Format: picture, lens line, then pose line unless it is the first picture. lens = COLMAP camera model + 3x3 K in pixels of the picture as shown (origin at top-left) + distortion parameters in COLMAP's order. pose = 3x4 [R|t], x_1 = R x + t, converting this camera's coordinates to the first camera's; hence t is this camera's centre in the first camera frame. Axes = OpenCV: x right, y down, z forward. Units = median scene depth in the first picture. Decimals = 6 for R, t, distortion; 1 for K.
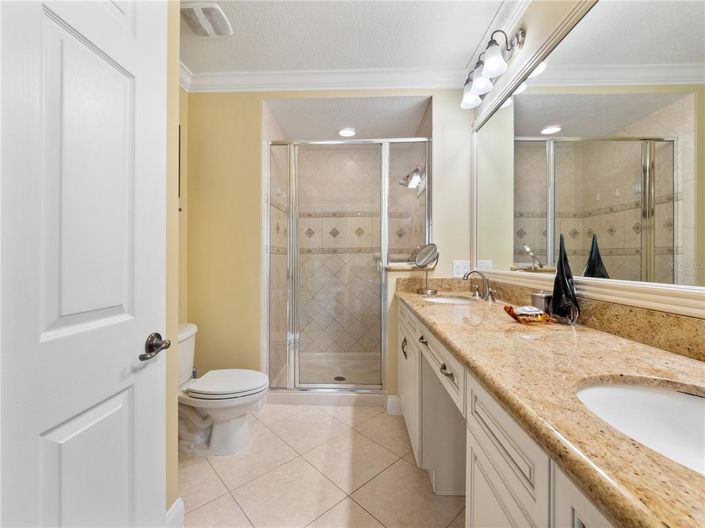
lens RADIAL K [[300.9, 0, 349.5], [0, 300.9, 261.4], [0, 0, 1]] dist [0.001250, -0.008037]
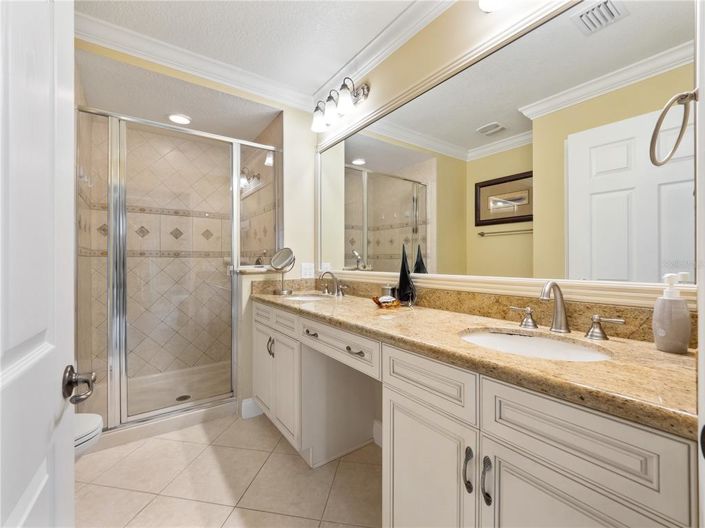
lens RADIAL K [[291.7, 0, 351.8], [0, 291.7, 267.1], [0, 0, 1]] dist [0.028805, -0.025070]
pose [[0.798734, -0.017883, 0.601419, -0.166605], [0.012022, 0.999833, 0.013763, -0.002089], [-0.601564, -0.003763, 0.798816, 0.011648]]
